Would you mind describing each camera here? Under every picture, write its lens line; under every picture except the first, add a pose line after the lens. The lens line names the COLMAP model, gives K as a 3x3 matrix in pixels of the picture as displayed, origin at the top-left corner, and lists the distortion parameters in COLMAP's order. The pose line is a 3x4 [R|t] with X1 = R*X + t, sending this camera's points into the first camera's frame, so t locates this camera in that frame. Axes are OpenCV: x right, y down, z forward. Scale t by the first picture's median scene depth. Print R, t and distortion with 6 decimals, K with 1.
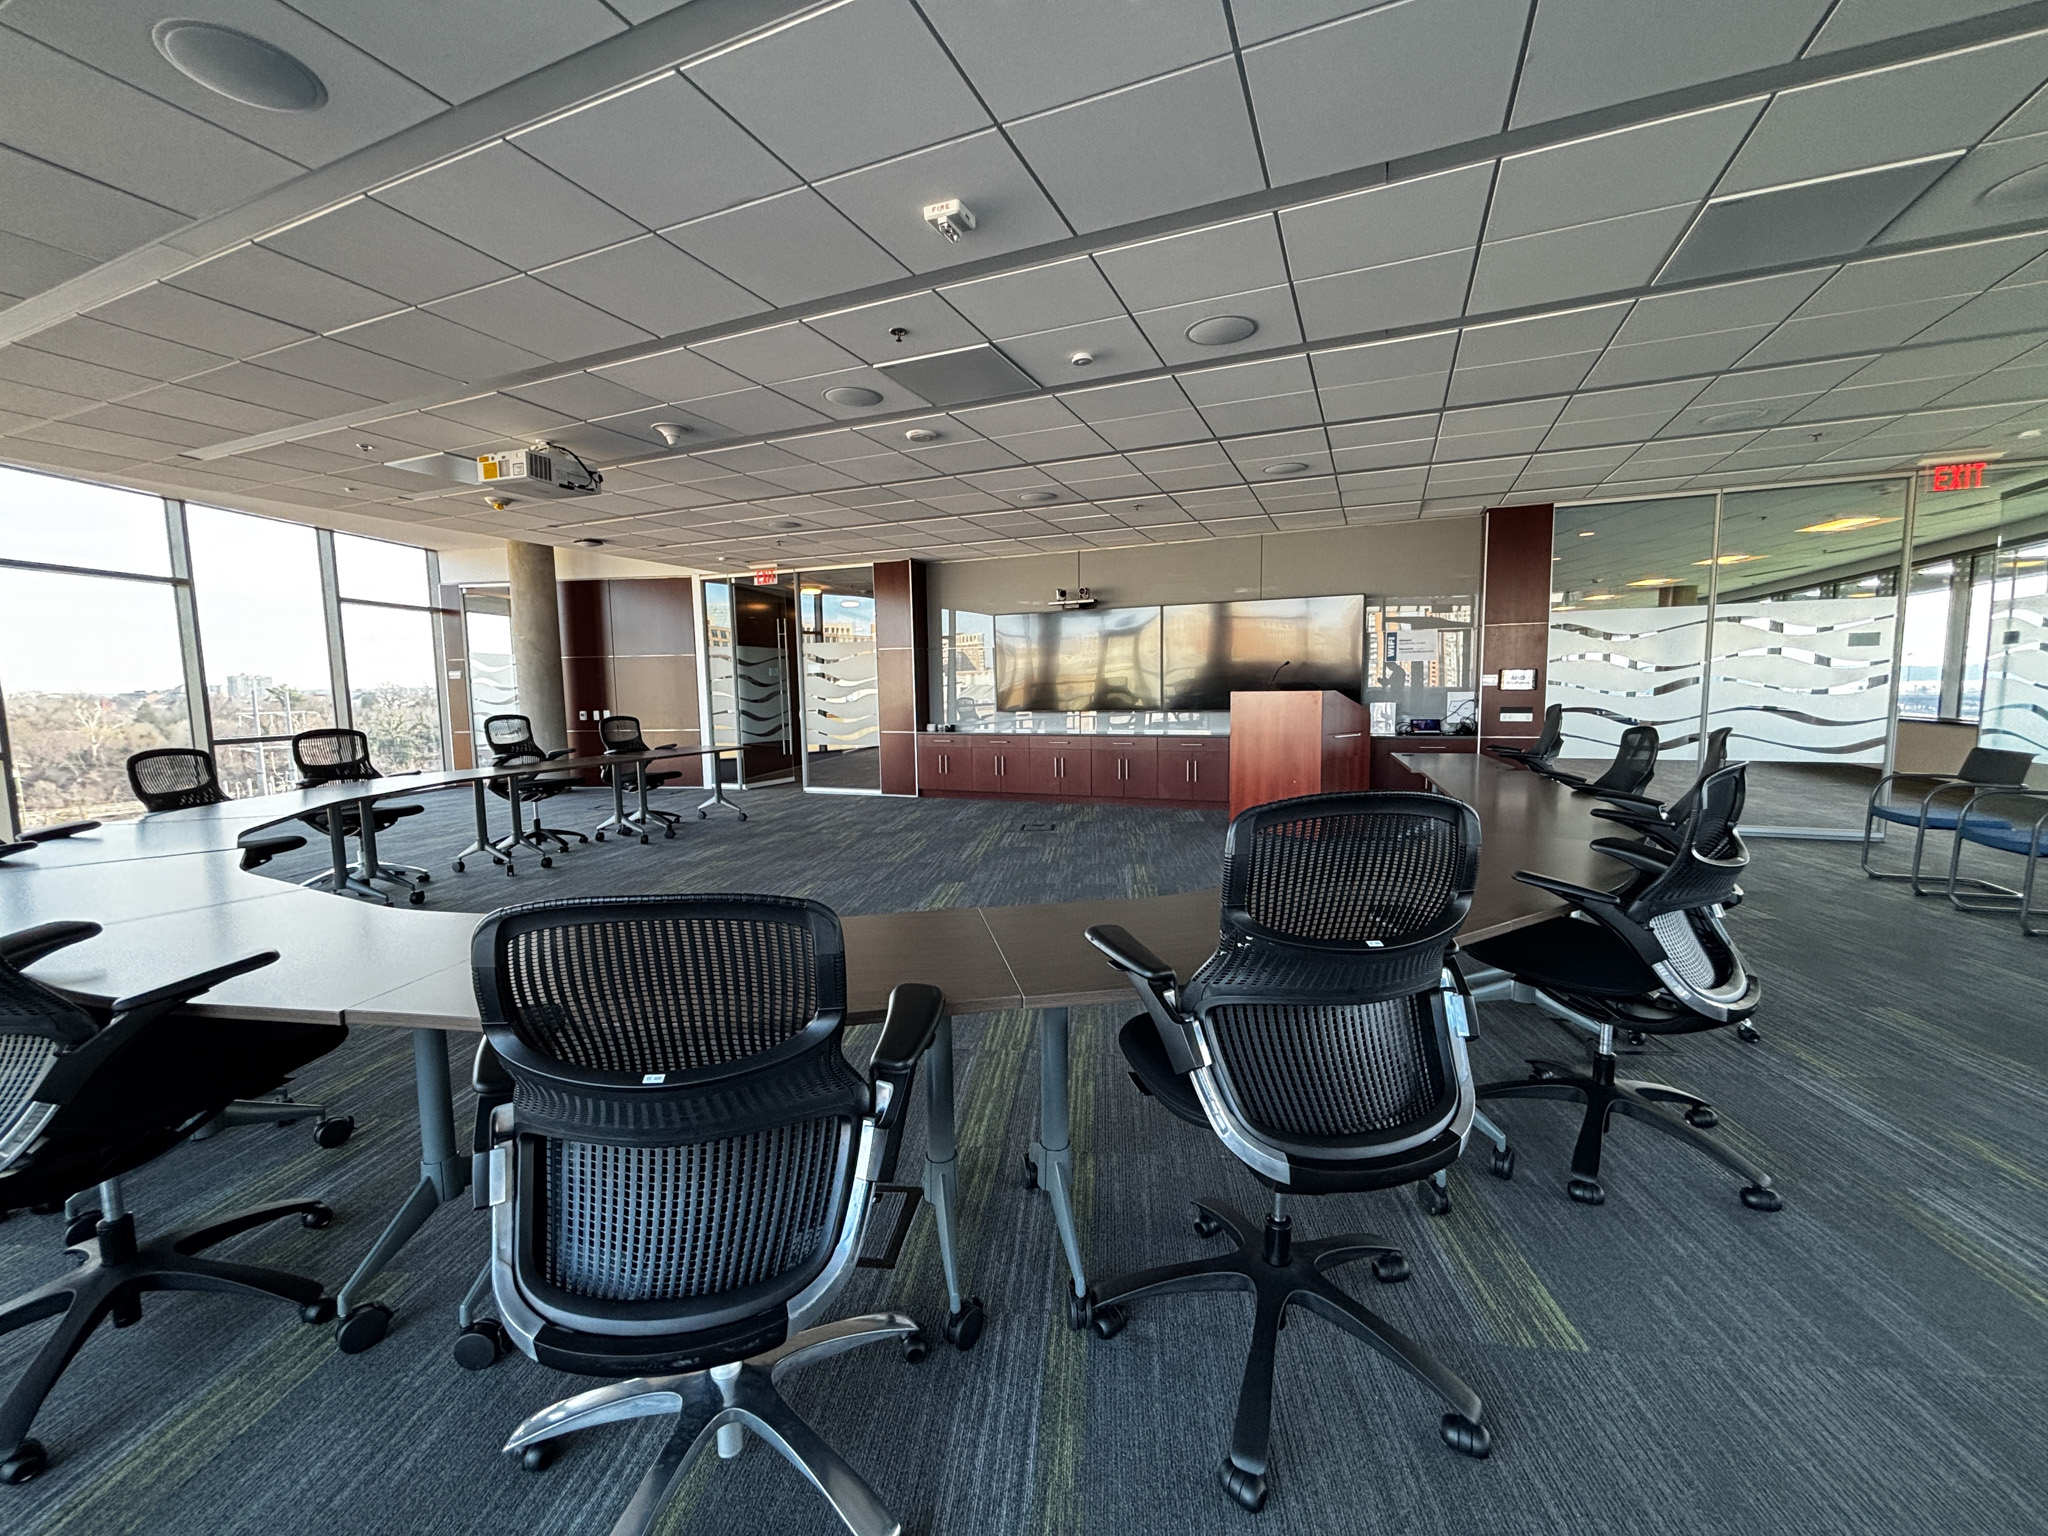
lens RADIAL K [[826.8, 0, 1024.6], [0, 826.8, 768.7], [0, 0, 1]] dist [-0.003173, -0.000333]
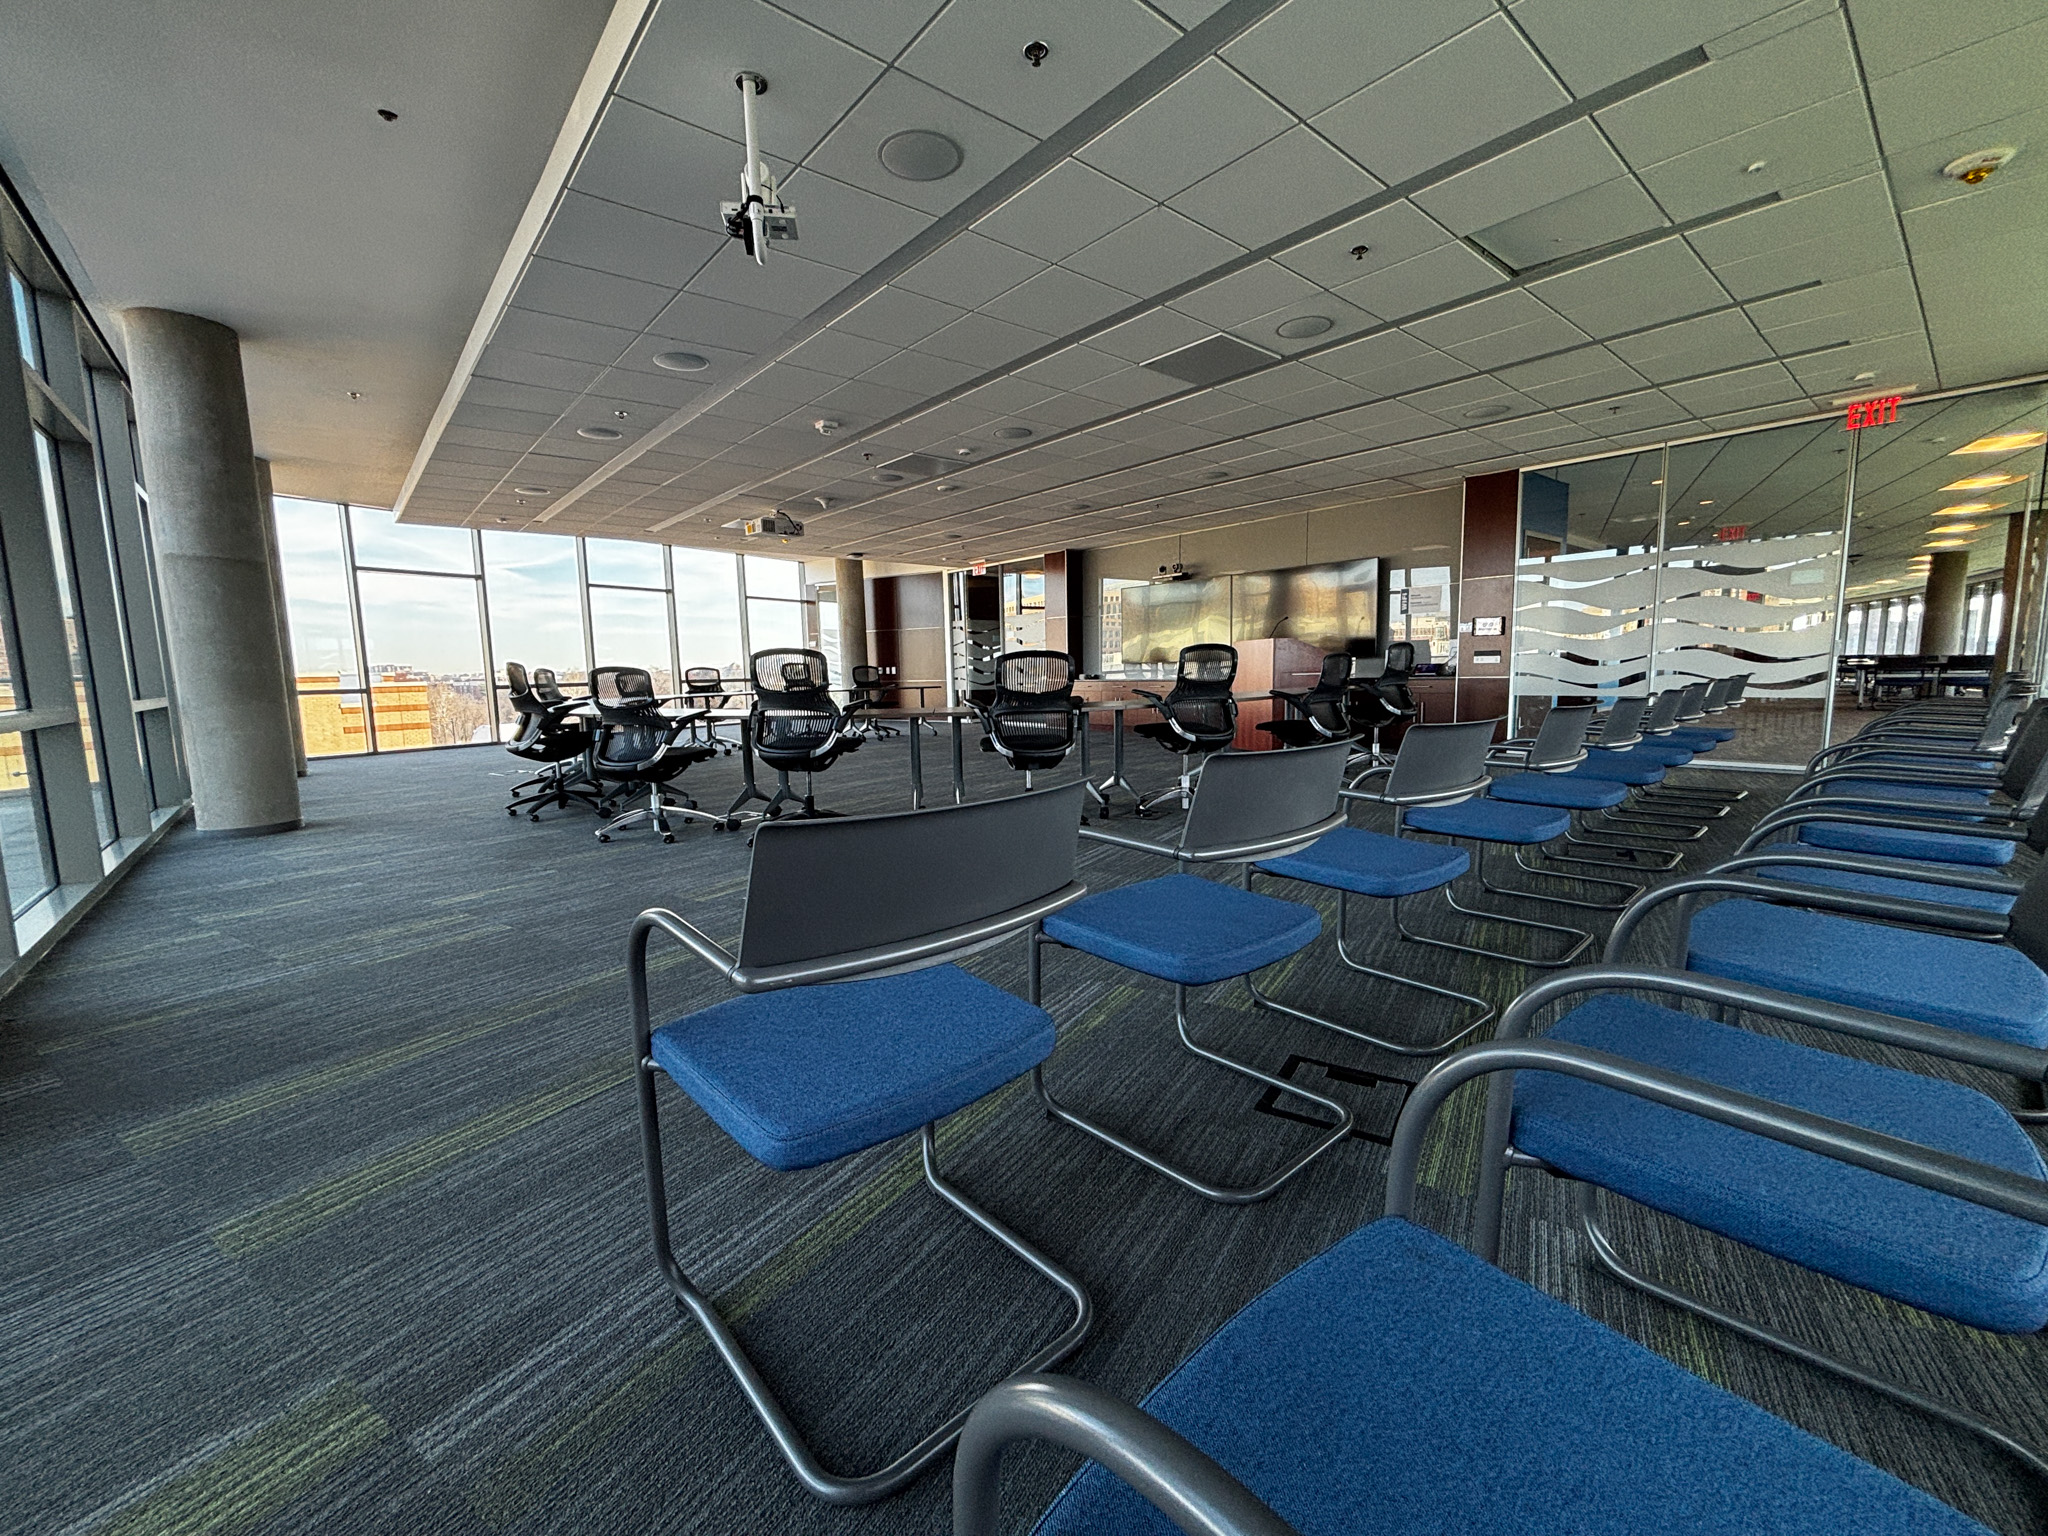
lens RADIAL K [[826.8, 0, 1025.5], [0, 826.8, 766.5], [0, 0, 1]] dist [-0.003173, -0.000333]
pose [[0.897913, 0.048598, -0.437483, 0.431122], [-0.037423, 0.998716, 0.034135, 0.057135], [0.438580, -0.014278, 0.898579, -0.252789]]
